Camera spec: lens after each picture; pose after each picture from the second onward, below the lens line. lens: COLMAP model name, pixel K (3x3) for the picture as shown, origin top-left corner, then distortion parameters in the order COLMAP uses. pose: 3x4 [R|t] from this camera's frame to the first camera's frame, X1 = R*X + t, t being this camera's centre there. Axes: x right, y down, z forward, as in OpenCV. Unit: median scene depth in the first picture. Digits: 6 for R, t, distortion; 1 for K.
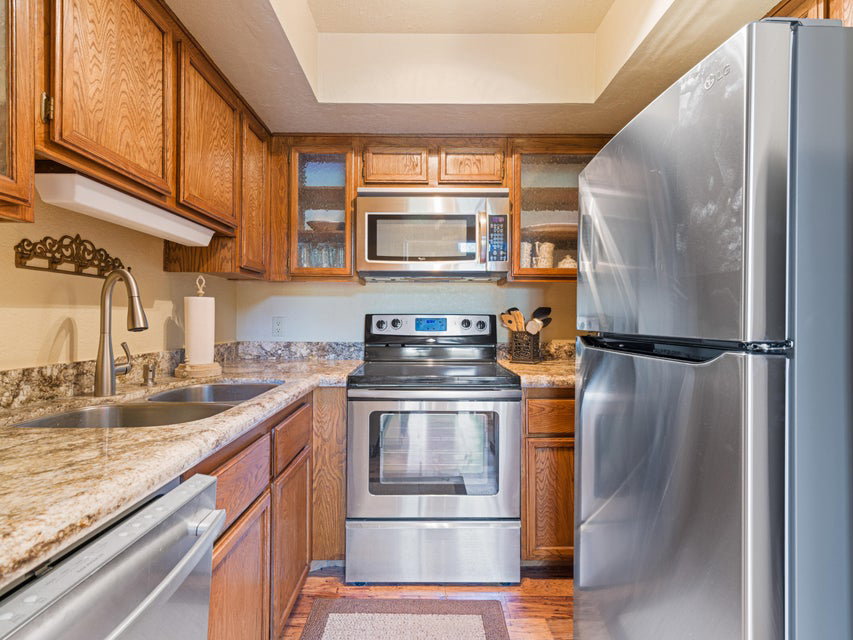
lens RADIAL K [[411.2, 0, 423.4], [0, 411.2, 314.4], [0, 0, 1]] dist [0.005359, 0.000642]
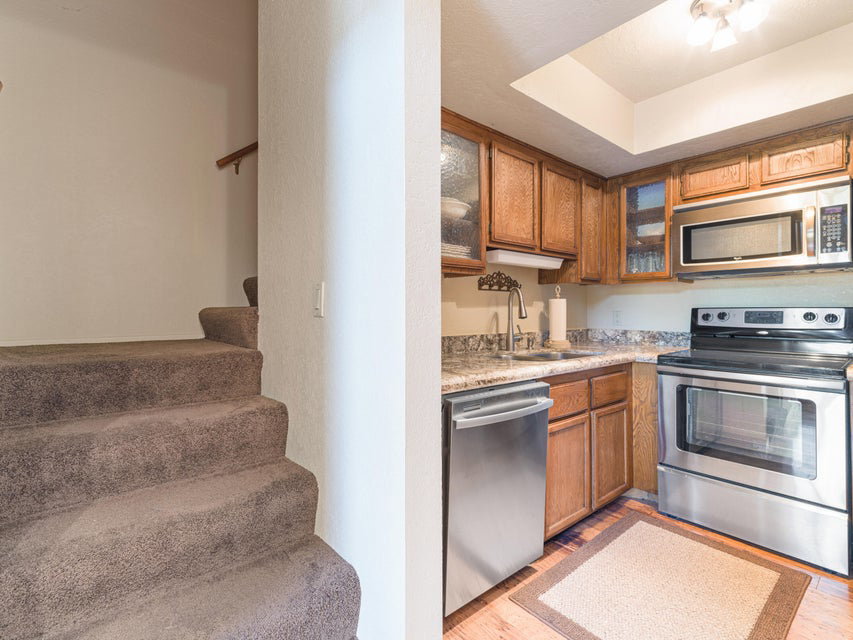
lens RADIAL K [[411.2, 0, 423.4], [0, 411.2, 314.4], [0, 0, 1]] dist [0.005359, 0.000642]
pose [[0.641385, 0.001417, -0.767217, 0.350661], [0.010411, 0.999890, 0.010551, -0.003790], [0.767148, -0.014754, 0.641300, -0.430624]]
